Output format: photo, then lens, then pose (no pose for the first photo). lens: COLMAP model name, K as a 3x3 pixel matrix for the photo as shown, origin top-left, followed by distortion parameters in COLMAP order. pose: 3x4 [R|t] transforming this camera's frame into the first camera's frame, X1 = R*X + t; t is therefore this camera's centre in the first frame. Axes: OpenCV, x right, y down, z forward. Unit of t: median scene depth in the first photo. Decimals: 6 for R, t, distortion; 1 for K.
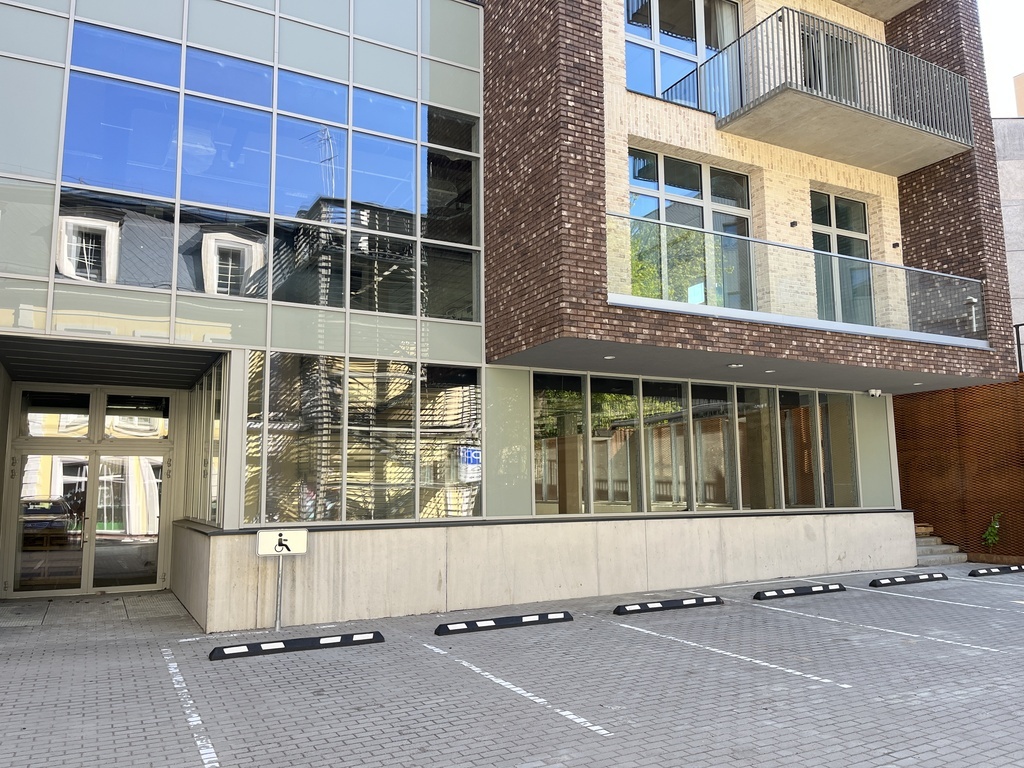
lens RADIAL K [[772.1, 0, 511.9], [0, 772.1, 390.4], [0, 0, 1]] dist [0.068441, -0.096481]
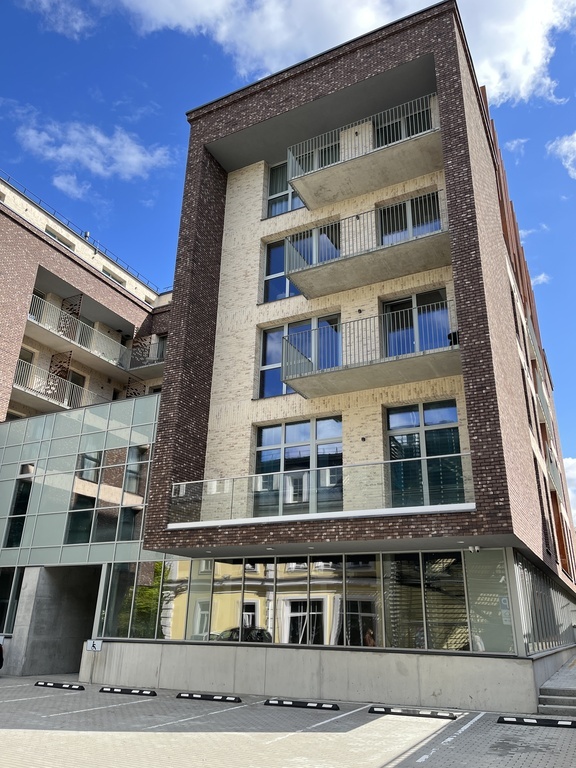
lens RADIAL K [[577.1, 0, 291.9], [0, 577.1, 388.4], [0, 0, 1]] dist [0.067405, -0.097327]
pose [[0.575508, -0.286071, -0.766129, 1.289921], [0.080416, 0.952078, -0.295096, 0.011156], [0.813833, 0.108222, 0.570933, 0.270599]]
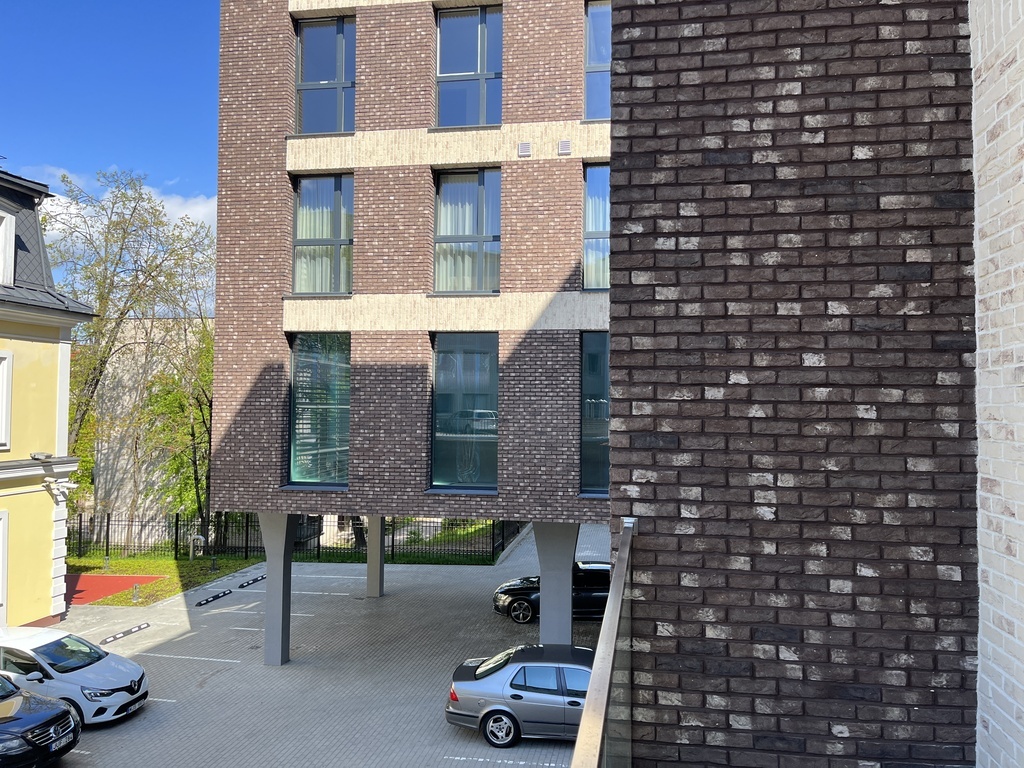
lens RADIAL K [[770.6, 0, 515.0], [0, 770.6, 379.9], [0, 0, 1]] dist [0.064726, -0.094260]
pose [[-0.610012, -0.021047, -0.792113, 0.348953], [0.101309, 0.989372, -0.104307, -0.213661], [0.785889, -0.143876, -0.601396, 0.954355]]
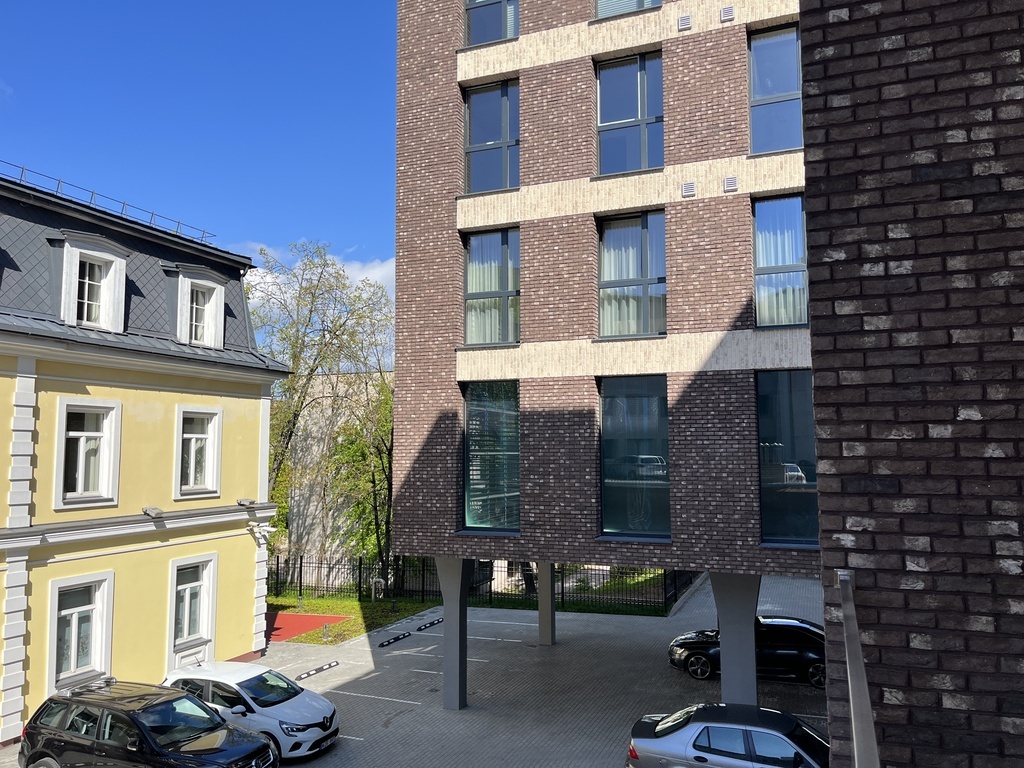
lens RADIAL K [[769.5, 0, 515.3], [0, 769.5, 383.6], [0, 0, 1]] dist [0.067405, -0.097327]
pose [[-0.760965, -0.042571, -0.647395, 0.351981], [0.097375, 0.979048, -0.178837, -0.214174], [0.641445, -0.199129, -0.740876, 0.943085]]
